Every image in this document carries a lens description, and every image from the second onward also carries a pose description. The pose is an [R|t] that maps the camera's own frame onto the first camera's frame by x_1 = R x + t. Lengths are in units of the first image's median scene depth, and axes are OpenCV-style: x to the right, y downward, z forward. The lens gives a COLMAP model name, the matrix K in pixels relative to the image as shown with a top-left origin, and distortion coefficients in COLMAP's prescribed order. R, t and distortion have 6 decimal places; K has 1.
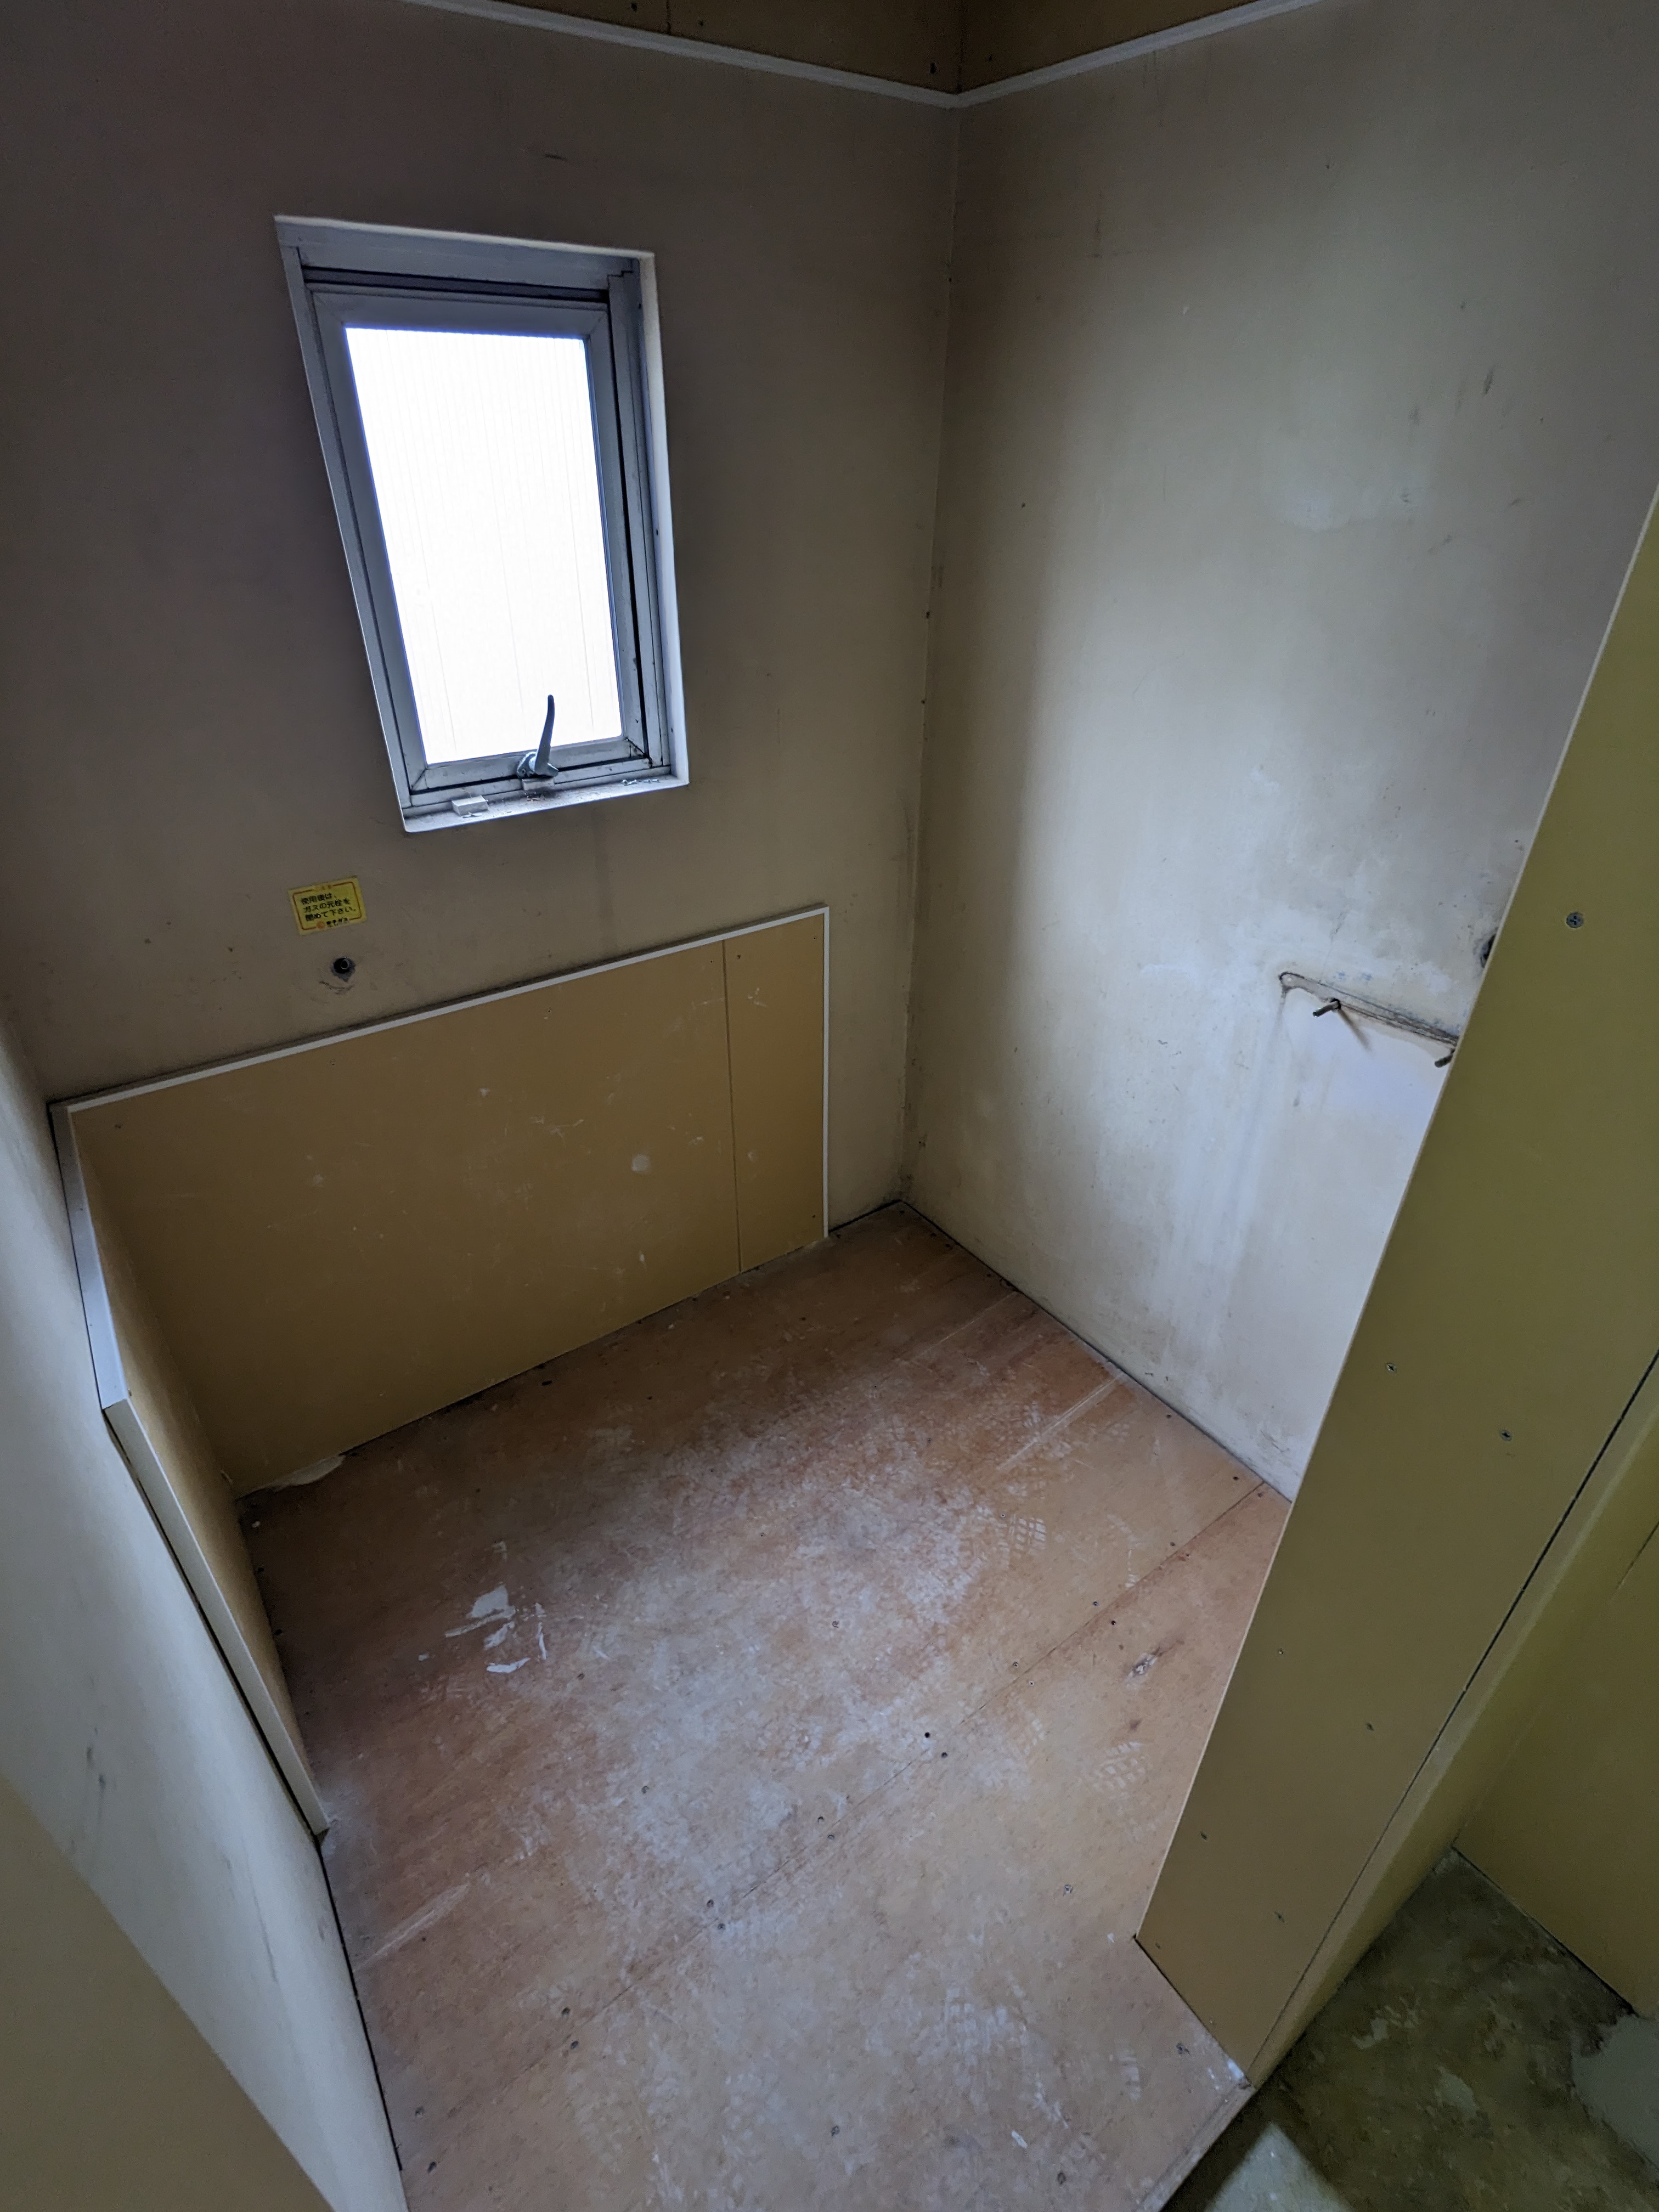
lens RADIAL K [[1075.5, 0, 824.4], [0, 1075.5, 1105.0], [0, 0, 1]] dist [-0.003525, 0.005303]
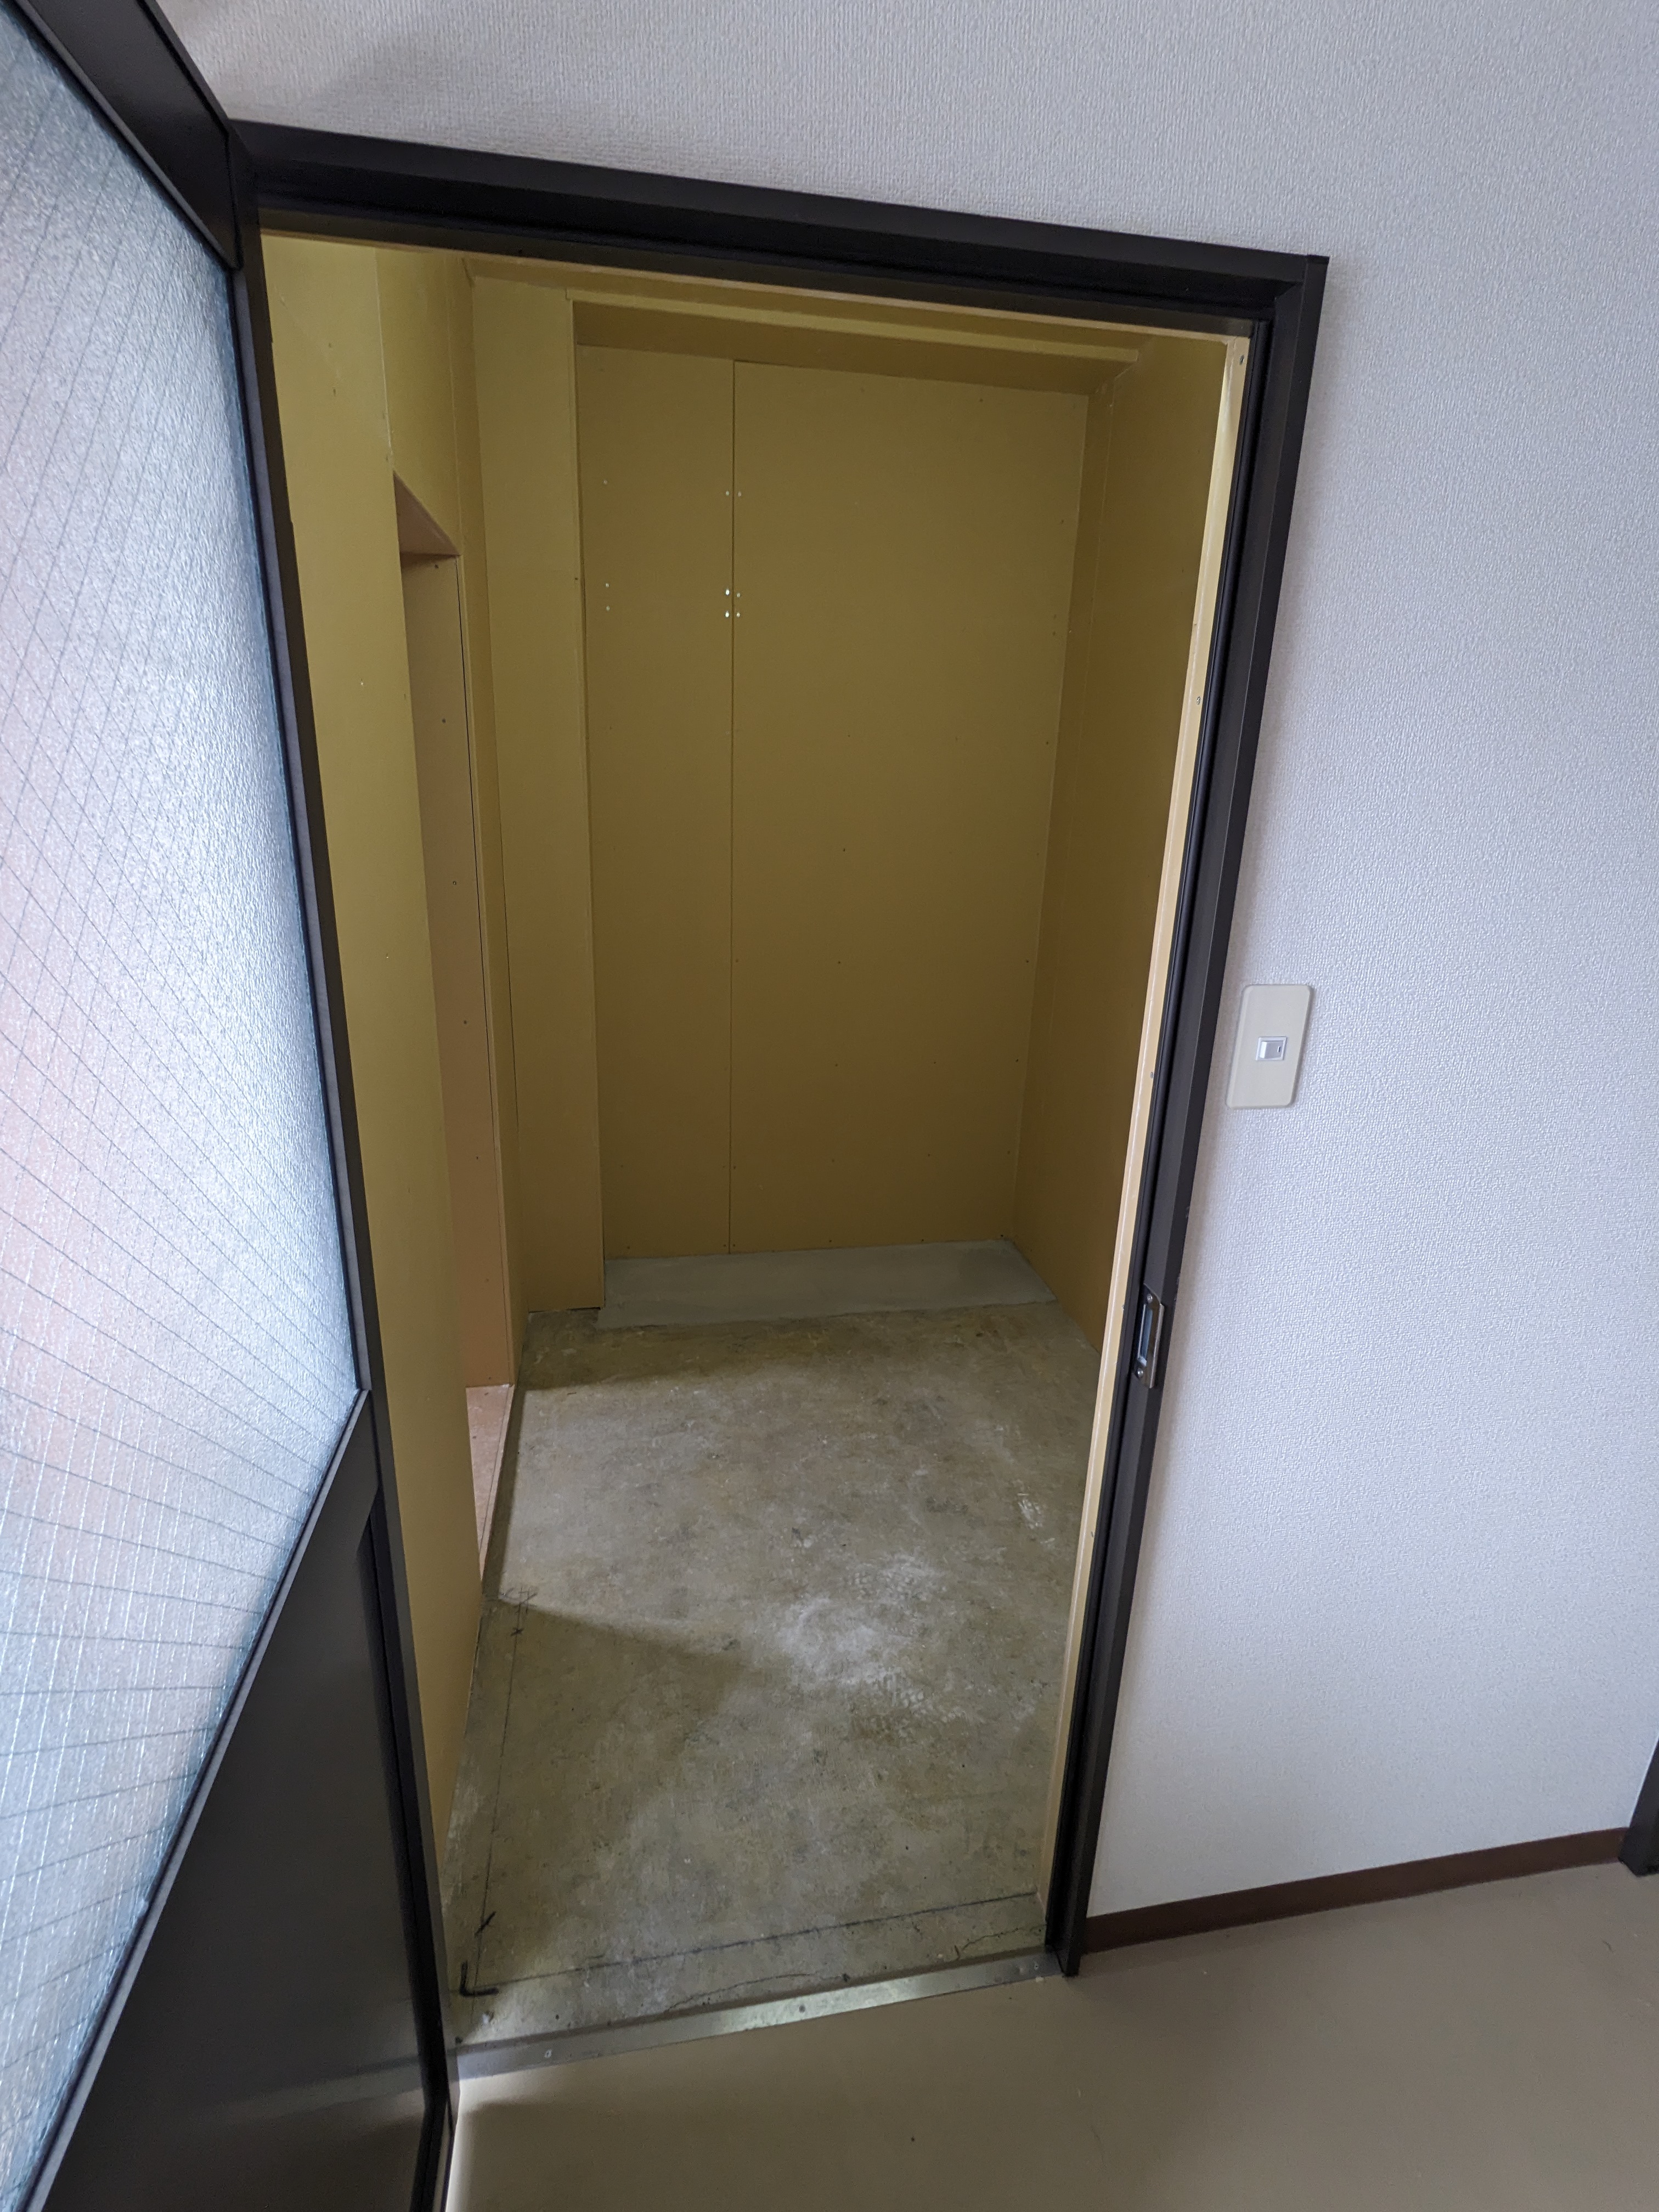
lens RADIAL K [[1075.5, 0, 825.2], [0, 1075.5, 1092.3], [0, 0, 1]] dist [-0.003525, 0.005303]
pose [[0.429695, -0.261230, 0.864362, -0.872269], [0.454811, 0.889562, 0.042749, 0.393885], [-0.780070, 0.374752, 0.501050, -0.714320]]
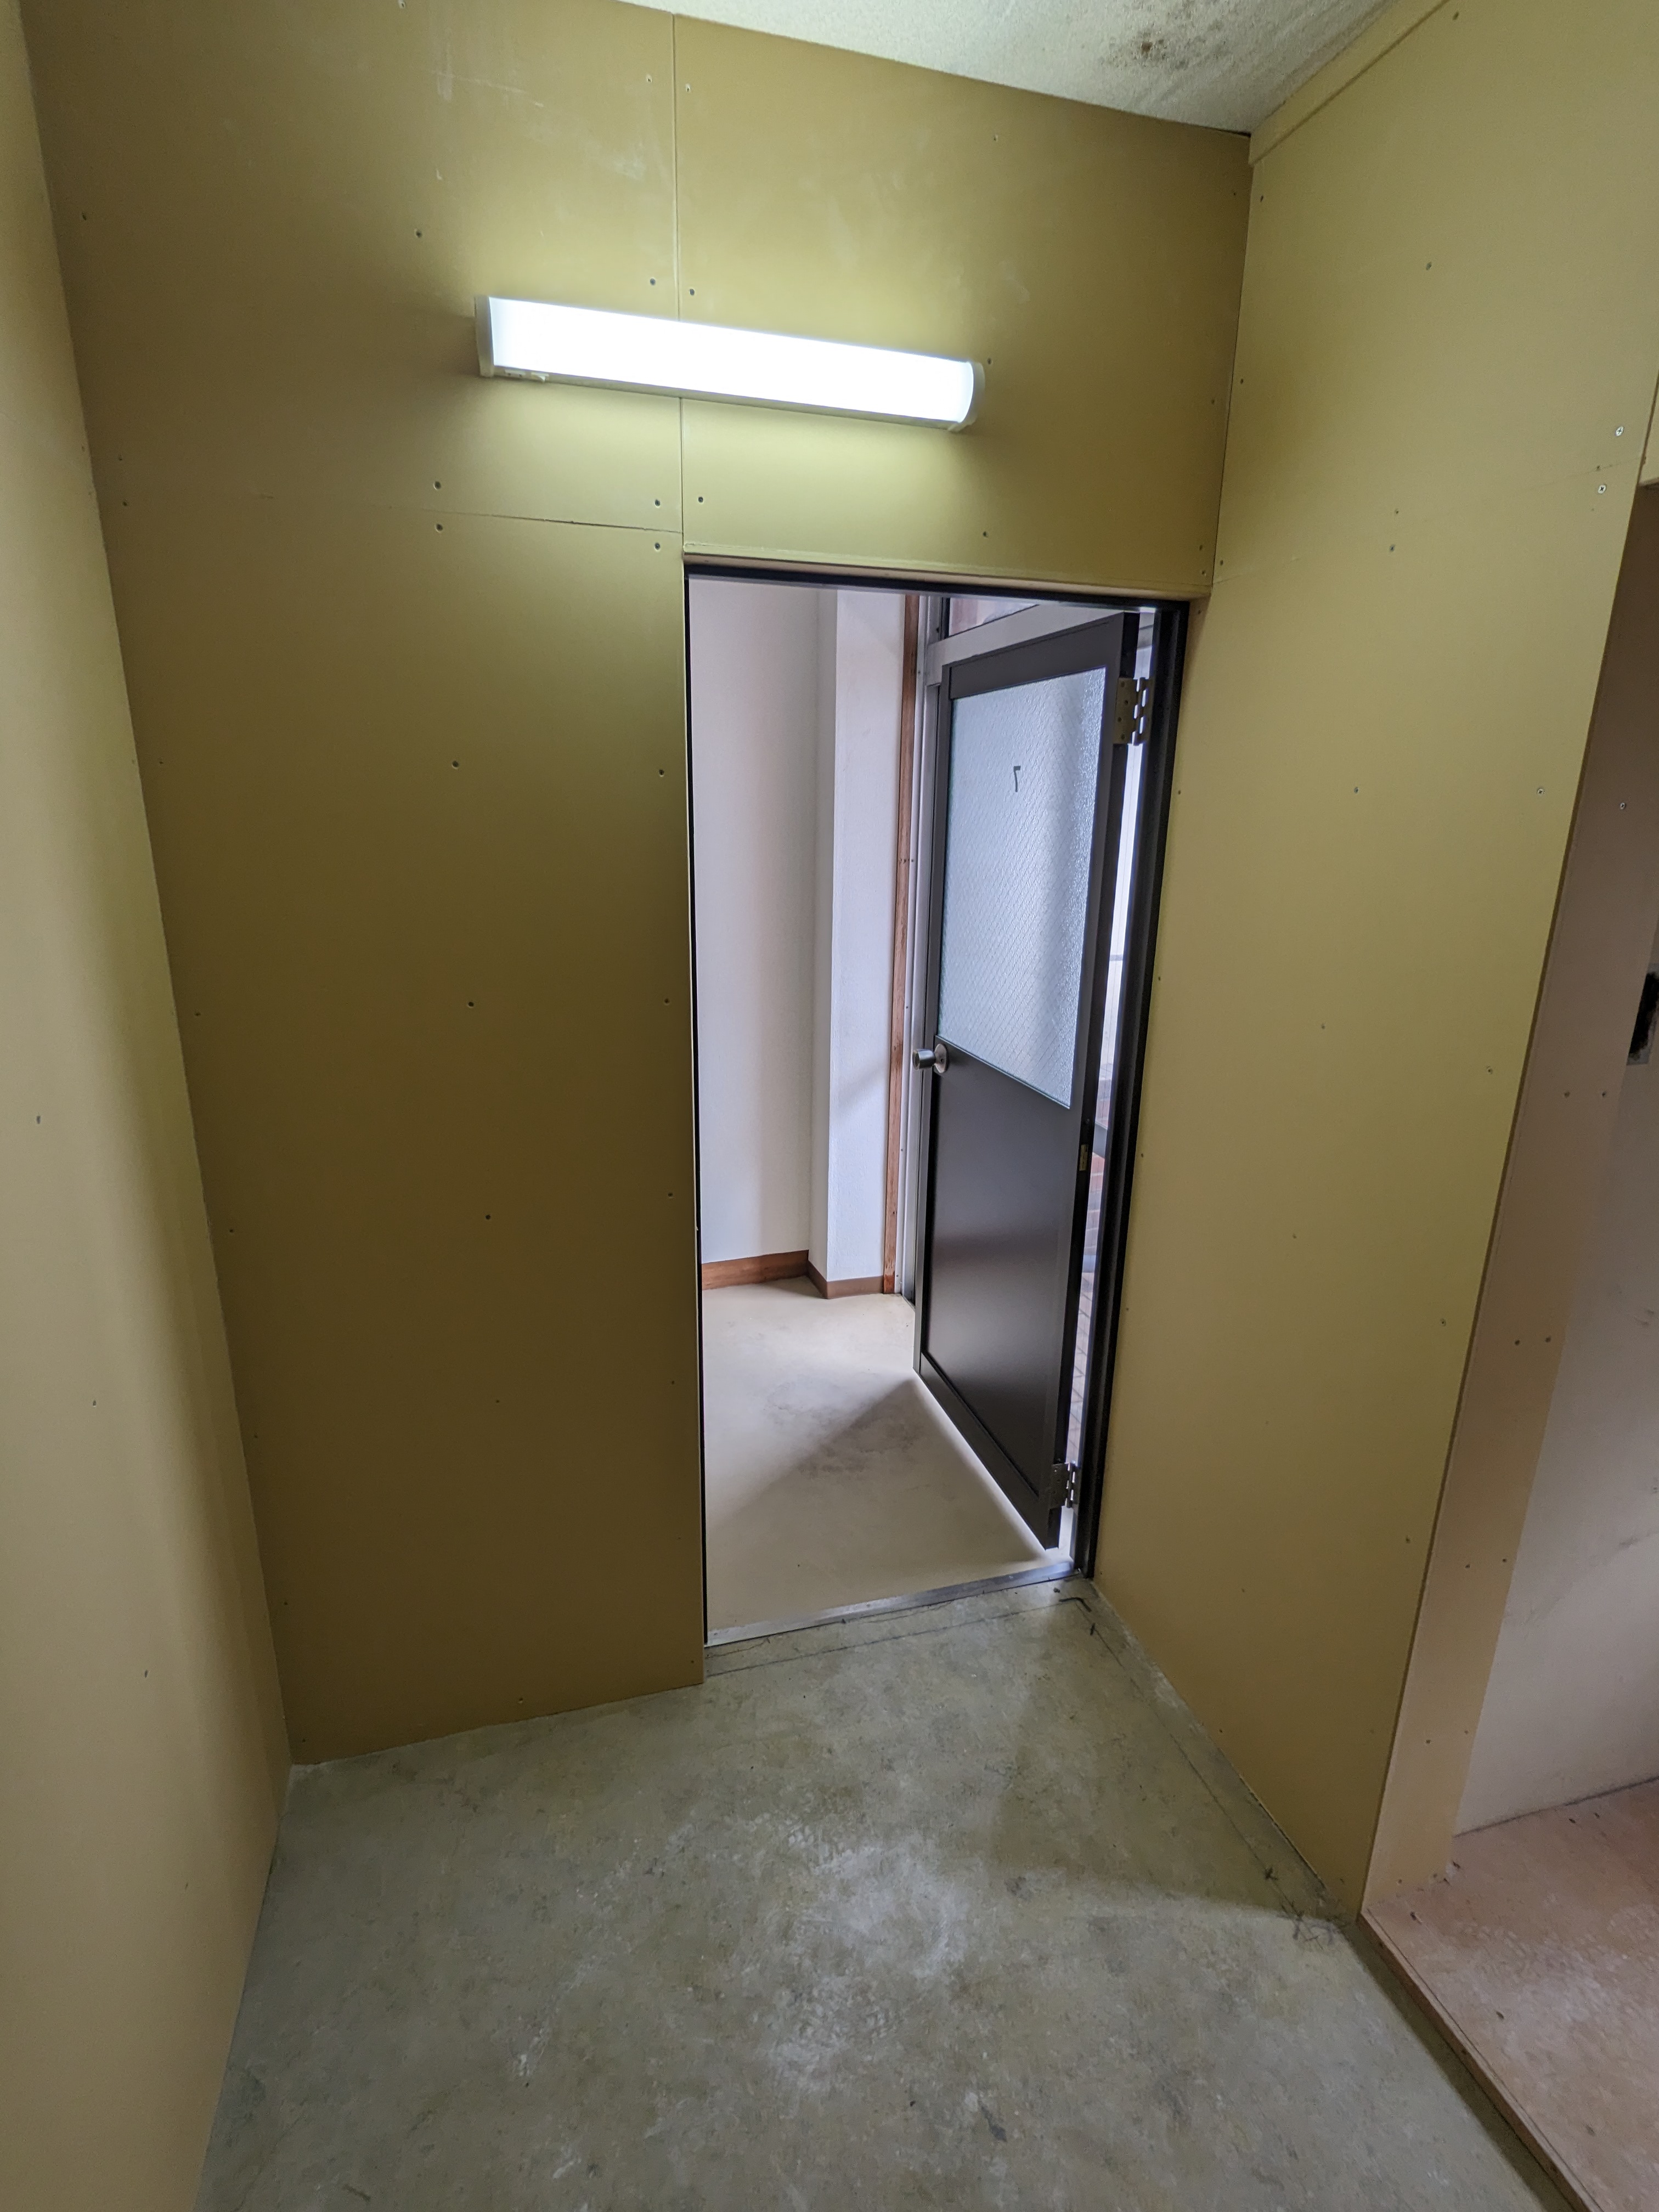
lens RADIAL K [[1075.5, 0, 826.2], [0, 1075.5, 1100.0], [0, 0, 1]] dist [-0.003525, 0.005303]
pose [[-0.332286, 0.236051, -0.913163, 0.846956], [-0.515467, 0.765344, 0.385411, 0.073128], [0.789860, 0.598772, -0.132636, -0.222637]]
